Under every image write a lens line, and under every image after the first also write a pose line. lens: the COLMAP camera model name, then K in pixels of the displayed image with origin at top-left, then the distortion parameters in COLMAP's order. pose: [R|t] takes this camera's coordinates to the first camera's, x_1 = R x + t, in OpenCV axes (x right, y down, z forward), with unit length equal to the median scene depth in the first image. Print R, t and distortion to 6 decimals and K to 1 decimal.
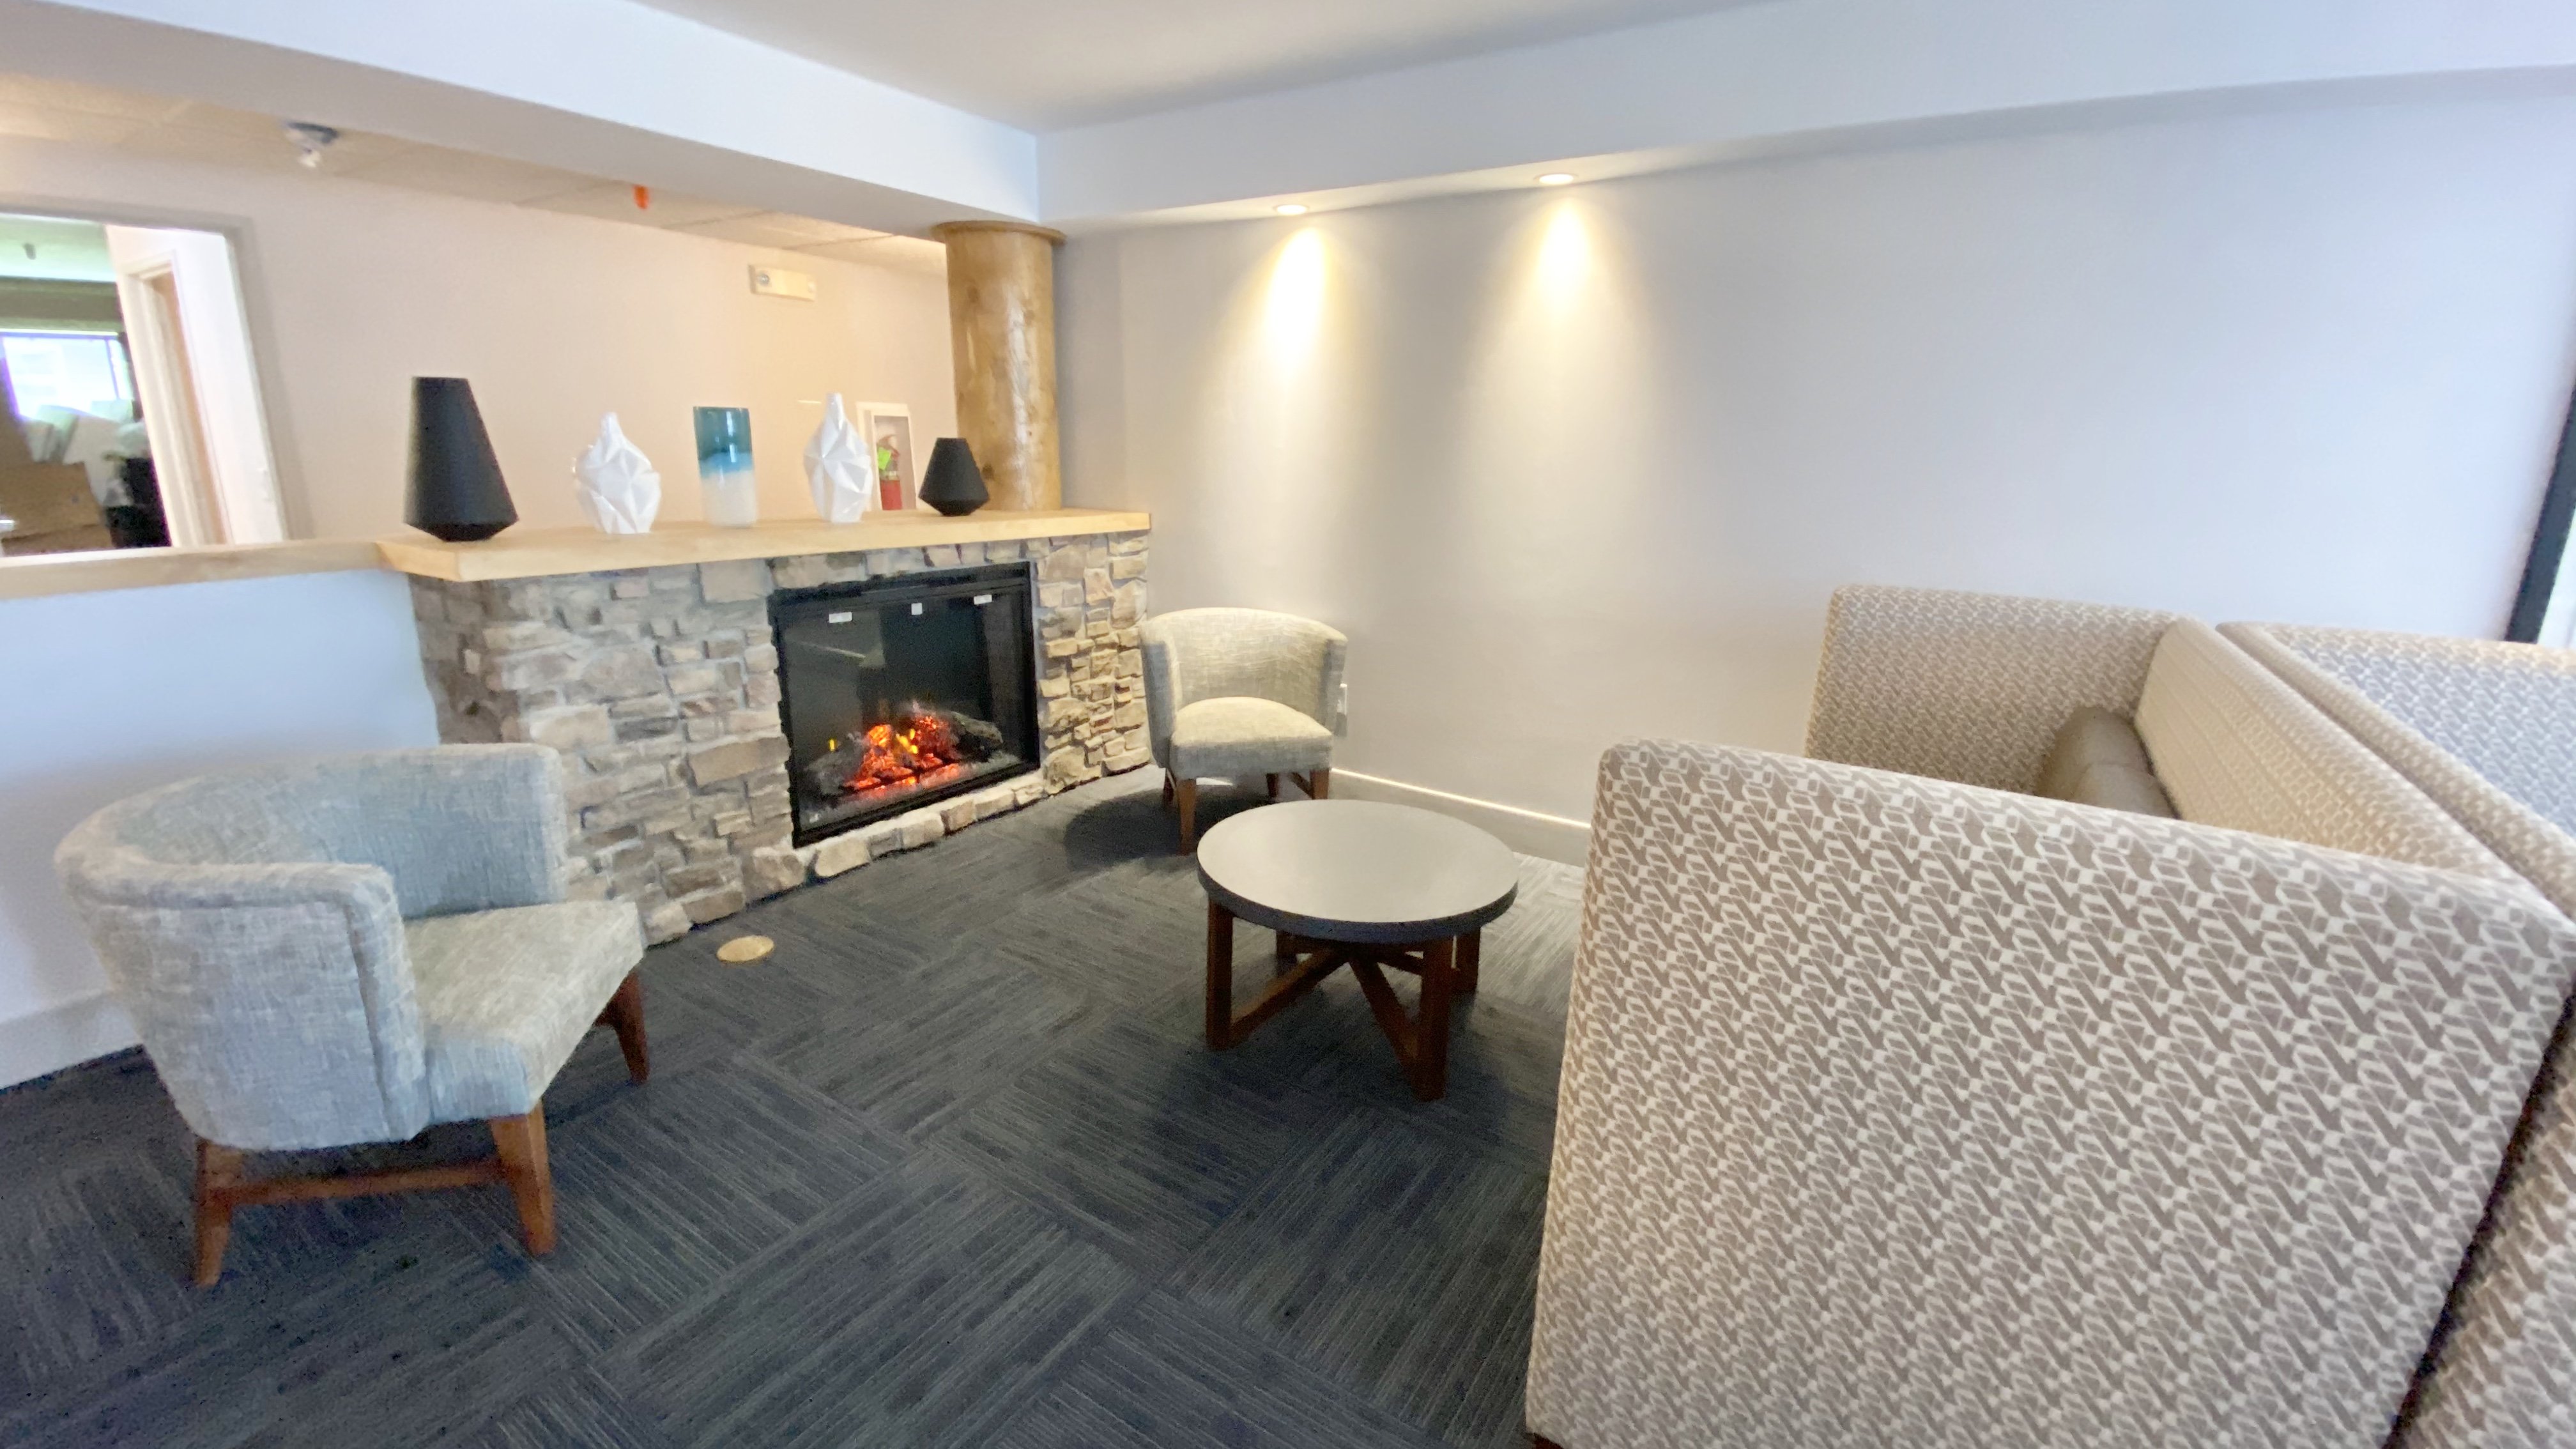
lens RADIAL K [[1044.7, 0, 1328.4], [0, 1044.7, 725.8], [0, 0, 1]] dist [0.000167, -0.016213]
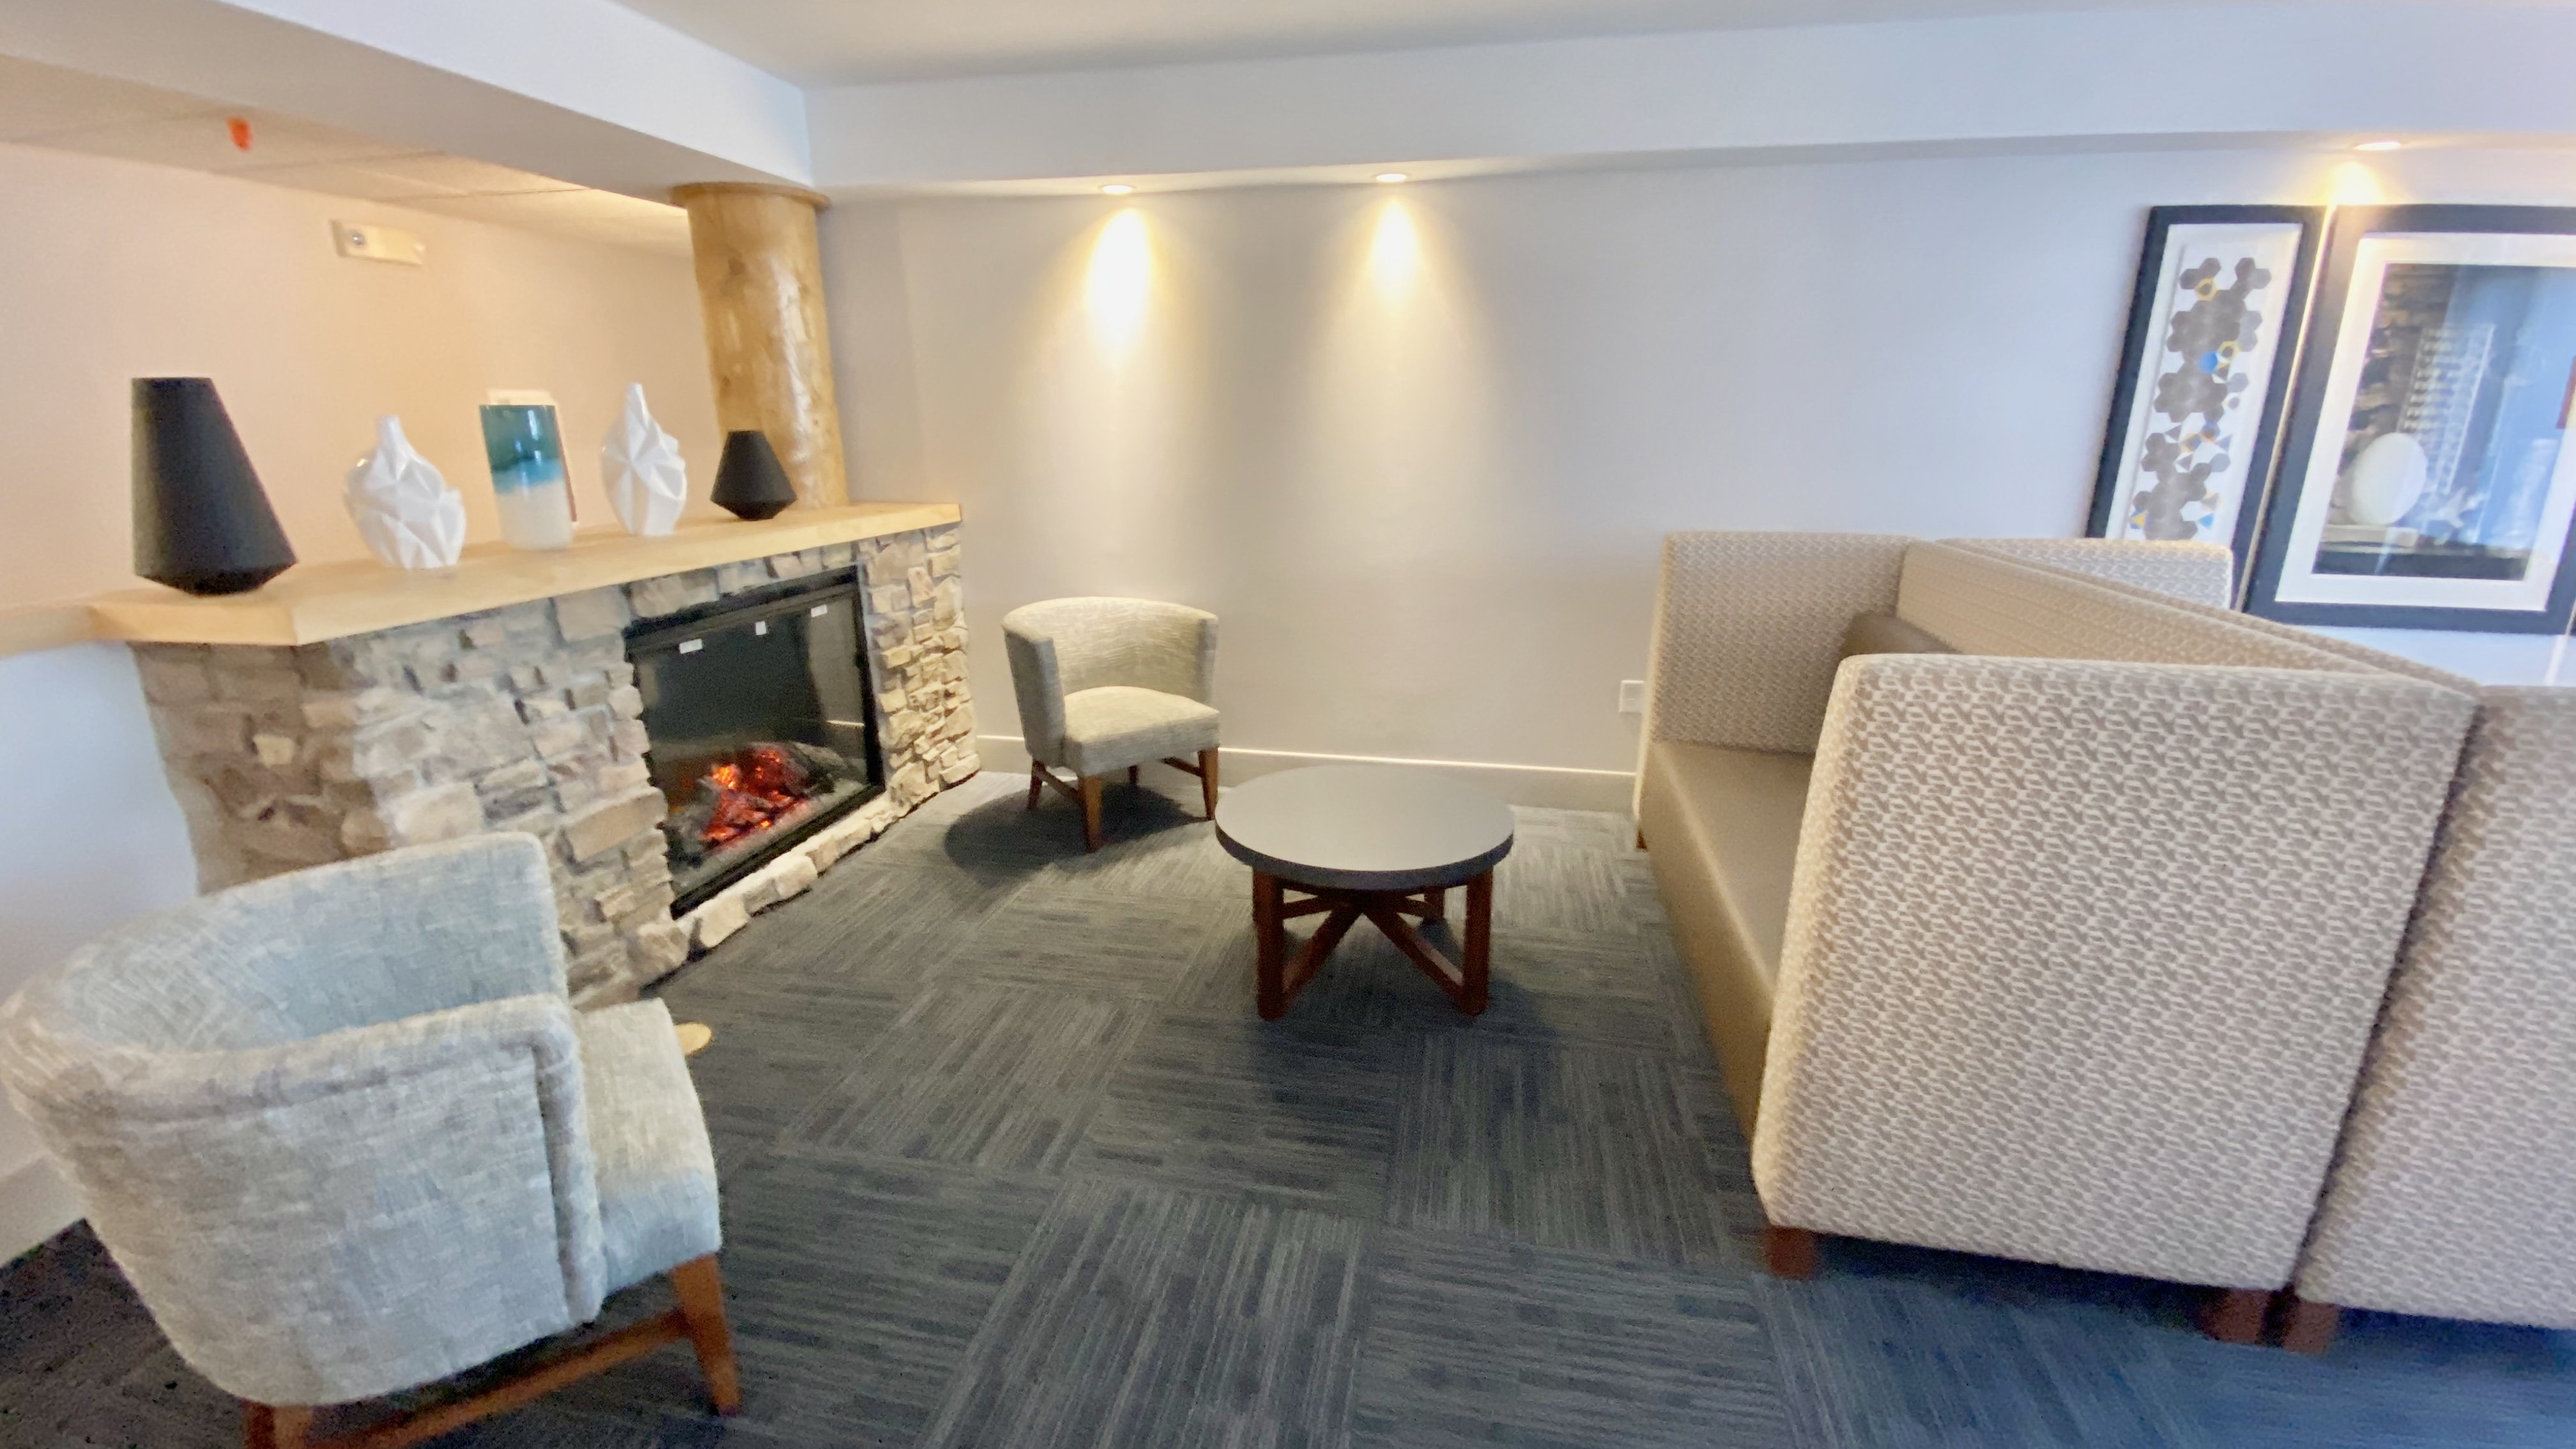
lens RADIAL K [[1044.7, 0, 1328.4], [0, 1044.7, 725.8], [0, 0, 1]] dist [0.000167, -0.016213]
pose [[0.928208, -0.129809, 0.348682, -0.279651], [0.120005, 0.991530, 0.049671, -0.017825], [-0.352176, -0.004262, 0.935924, 0.012090]]
